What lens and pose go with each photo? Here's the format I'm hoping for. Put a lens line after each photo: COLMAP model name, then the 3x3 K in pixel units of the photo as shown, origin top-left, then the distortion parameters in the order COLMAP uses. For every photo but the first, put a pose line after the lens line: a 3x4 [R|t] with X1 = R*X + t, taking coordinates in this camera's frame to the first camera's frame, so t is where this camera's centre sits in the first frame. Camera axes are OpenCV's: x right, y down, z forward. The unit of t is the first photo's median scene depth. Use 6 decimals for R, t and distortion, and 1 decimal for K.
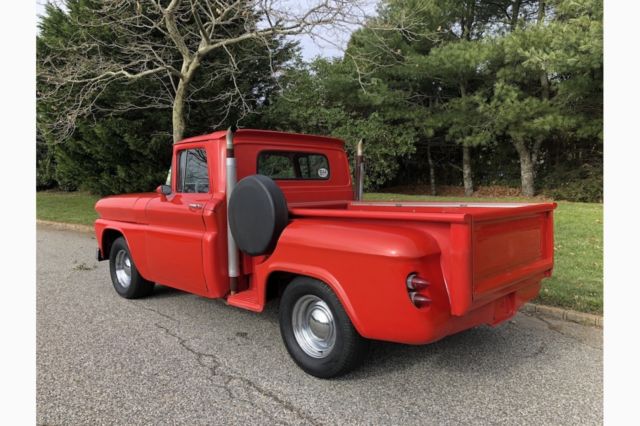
lens RADIAL K [[470.1, 0, 320.0], [0, 470.1, 189.7], [0, 0, 1]] dist [0.004201, 0.003522]
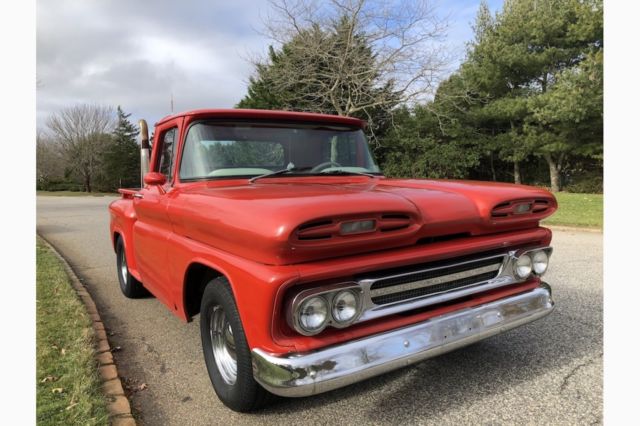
lens RADIAL K [[470.1, 0, 320.0], [0, 470.1, 189.7], [0, 0, 1]] dist [0.004201, 0.003522]
pose [[0.979809, -0.011478, -0.199608, -0.012052], [0.007768, 0.999782, -0.019362, 0.035786], [0.199786, 0.017421, 0.979685, -0.767996]]
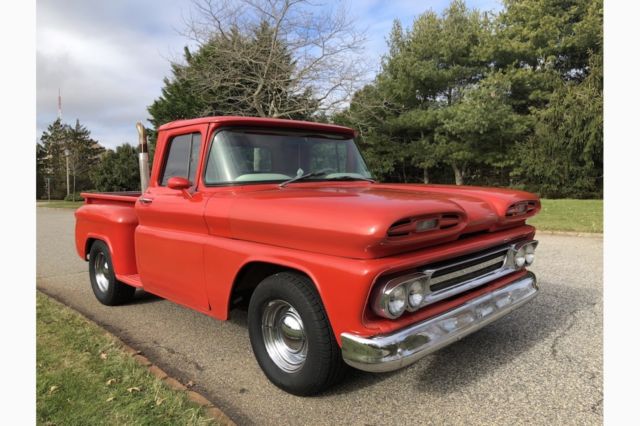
lens RADIAL K [[470.1, 0, 320.0], [0, 470.1, 189.7], [0, 0, 1]] dist [0.004201, 0.003522]
pose [[0.999906, -0.011573, 0.007284, -0.091296], [0.011759, 0.999591, -0.026061, 0.035379], [-0.006980, 0.026144, 0.999634, -0.805563]]
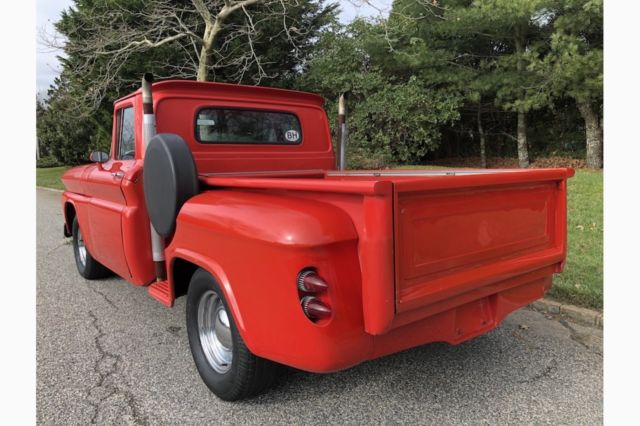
lens RADIAL K [[470.1, 0, 320.0], [0, 470.1, 189.7], [0, 0, 1]] dist [0.004201, 0.003522]
pose [[0.990249, 0.002766, -0.139283, 0.073907], [0.004501, 0.998646, 0.051835, 0.007058], [0.139238, -0.051956, 0.988895, 0.082186]]
